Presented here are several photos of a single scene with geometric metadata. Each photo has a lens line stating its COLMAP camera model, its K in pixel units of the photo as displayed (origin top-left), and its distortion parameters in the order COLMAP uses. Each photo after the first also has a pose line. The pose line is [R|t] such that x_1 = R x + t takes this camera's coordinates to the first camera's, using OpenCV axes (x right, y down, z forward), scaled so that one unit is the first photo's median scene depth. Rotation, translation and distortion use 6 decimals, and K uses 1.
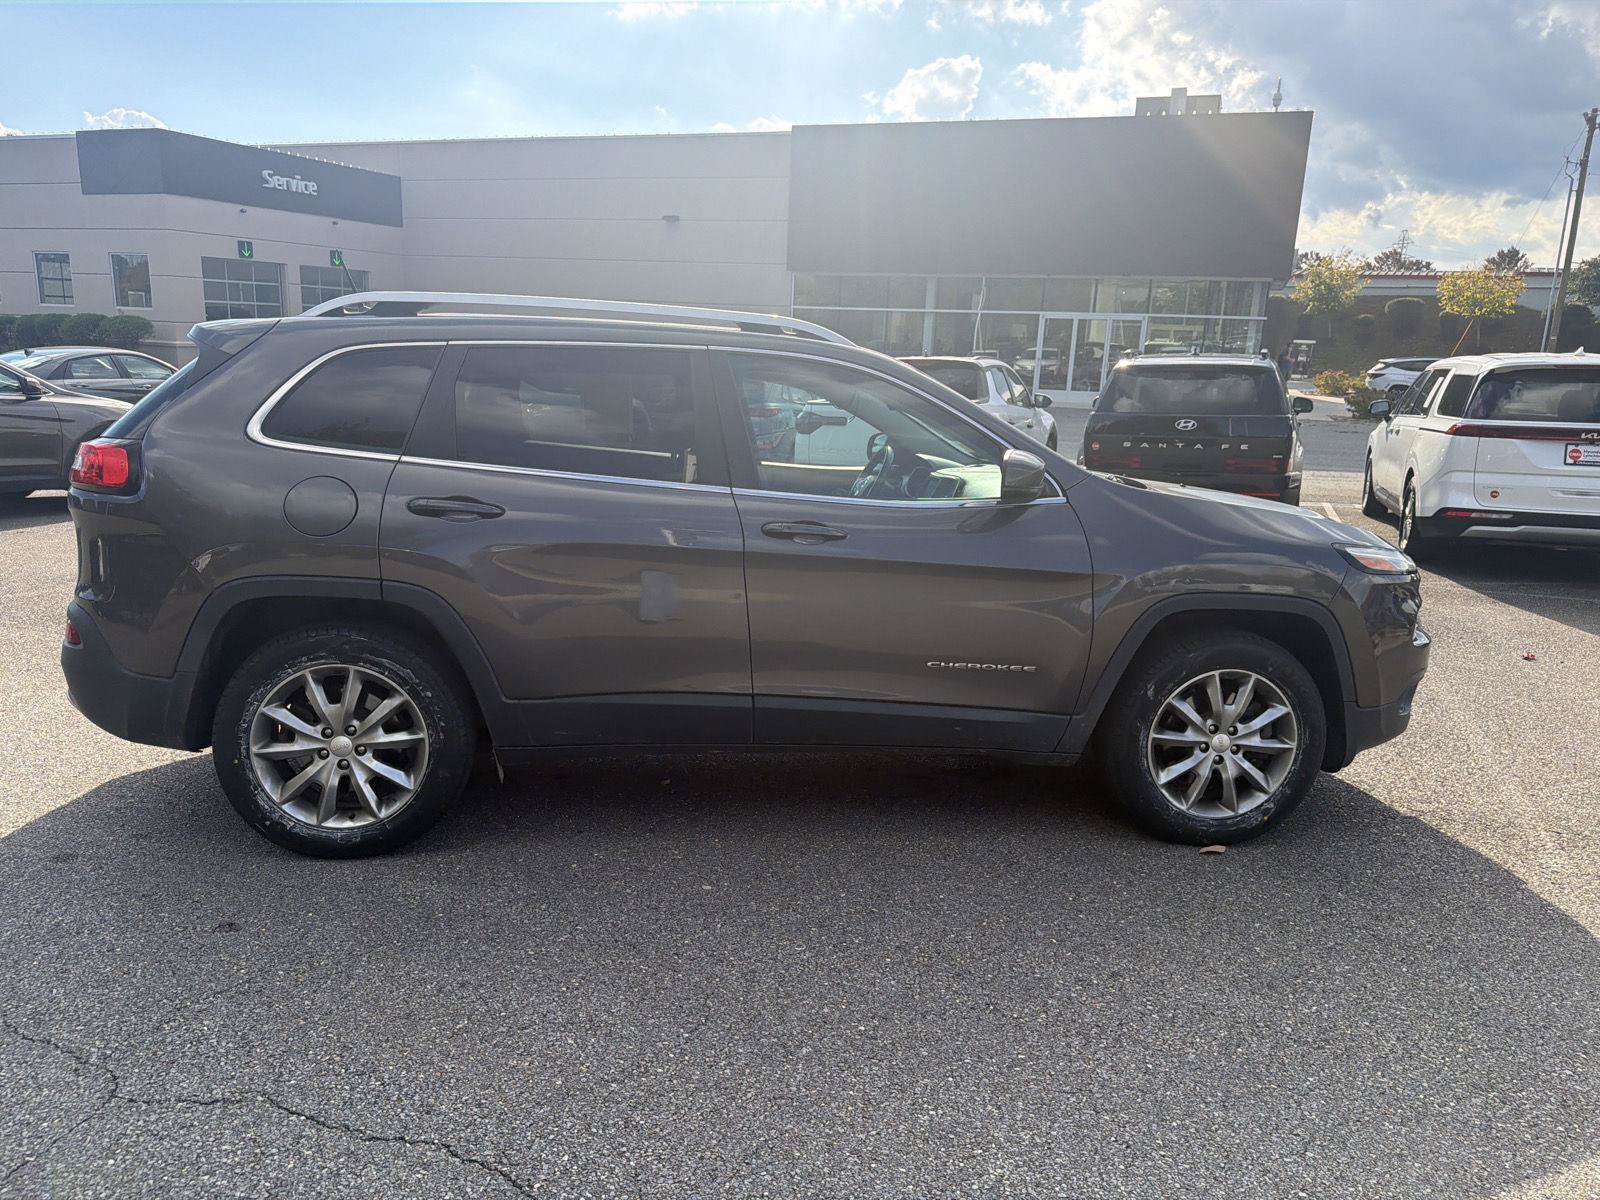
lens RADIAL K [[1210.4, 0, 800.0], [0, 1210.4, 600.0], [0, 0, 1]] dist [0.070486, -0.006317]
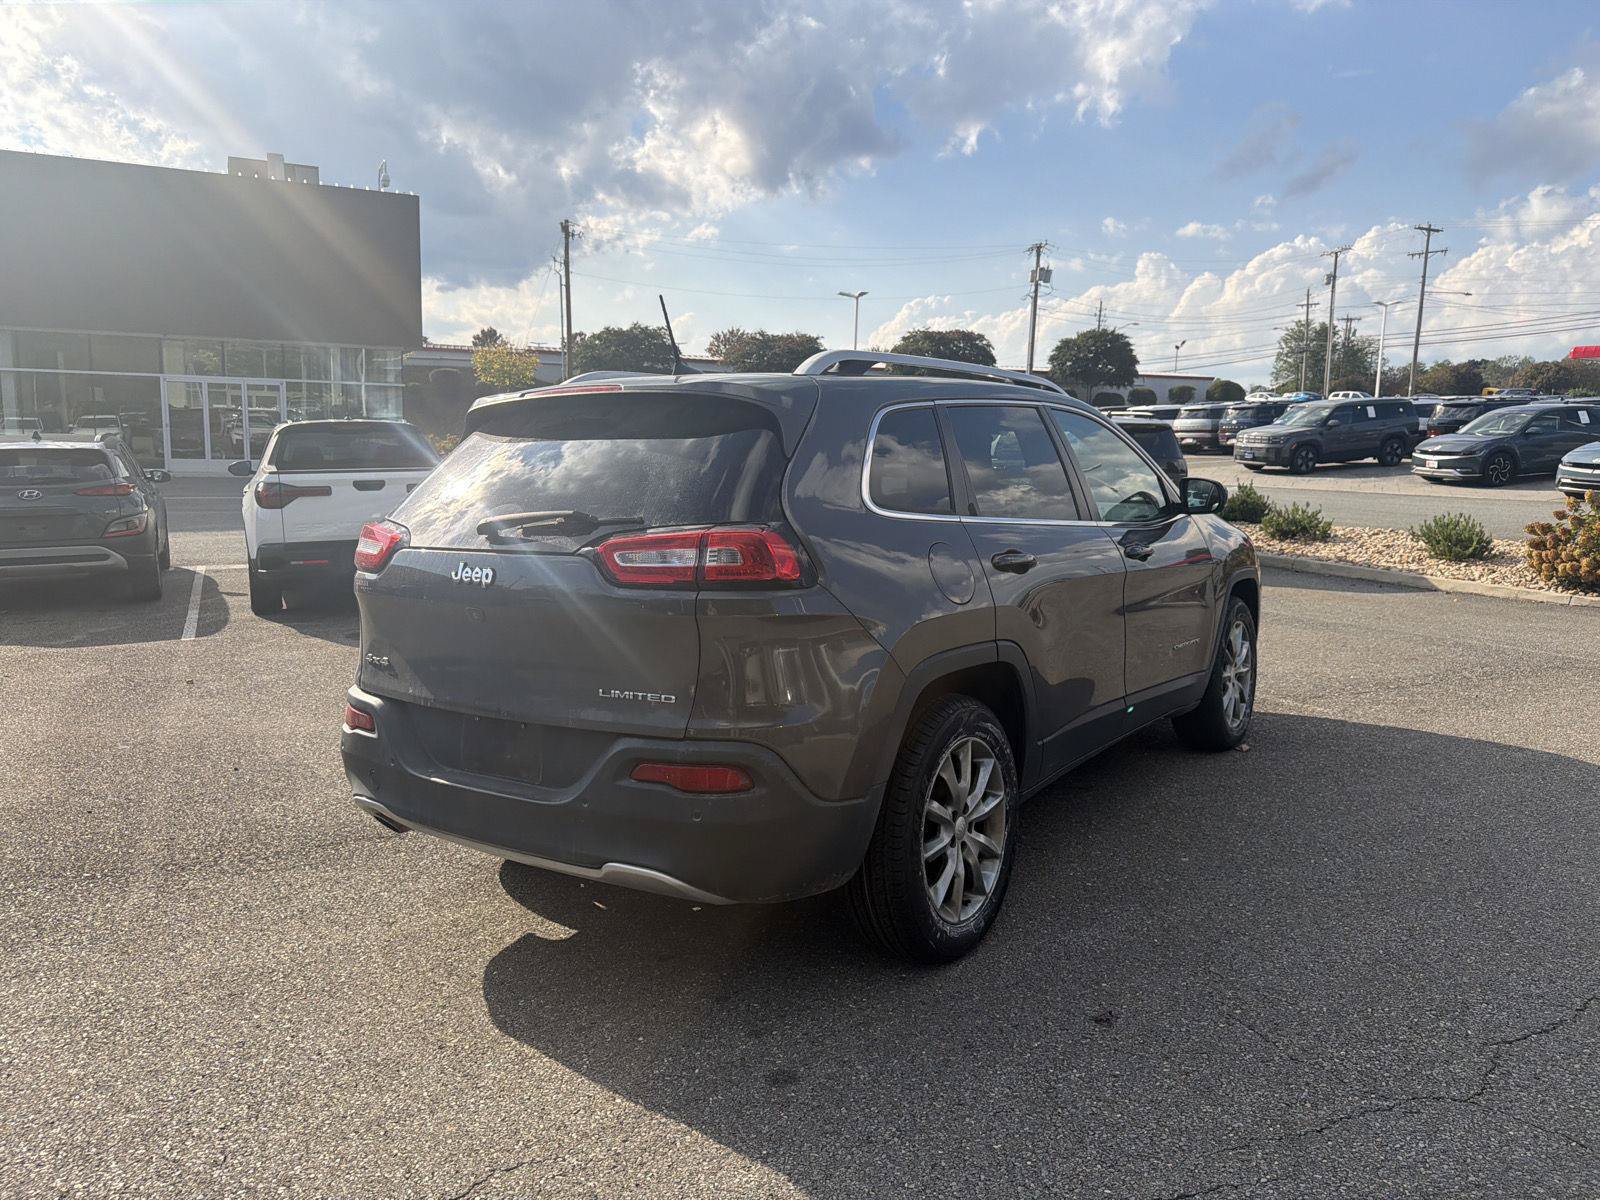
lens RADIAL K [[1227.8, 0, 800.0], [0, 1227.8, 600.0], [0, 0, 1]] dist [-0.000704, -0.011207]
pose [[0.658902, -0.132135, 0.740532, -0.136824], [0.170807, 0.985018, 0.023781, -0.011676], [-0.732580, 0.110819, 0.671600, 0.052549]]
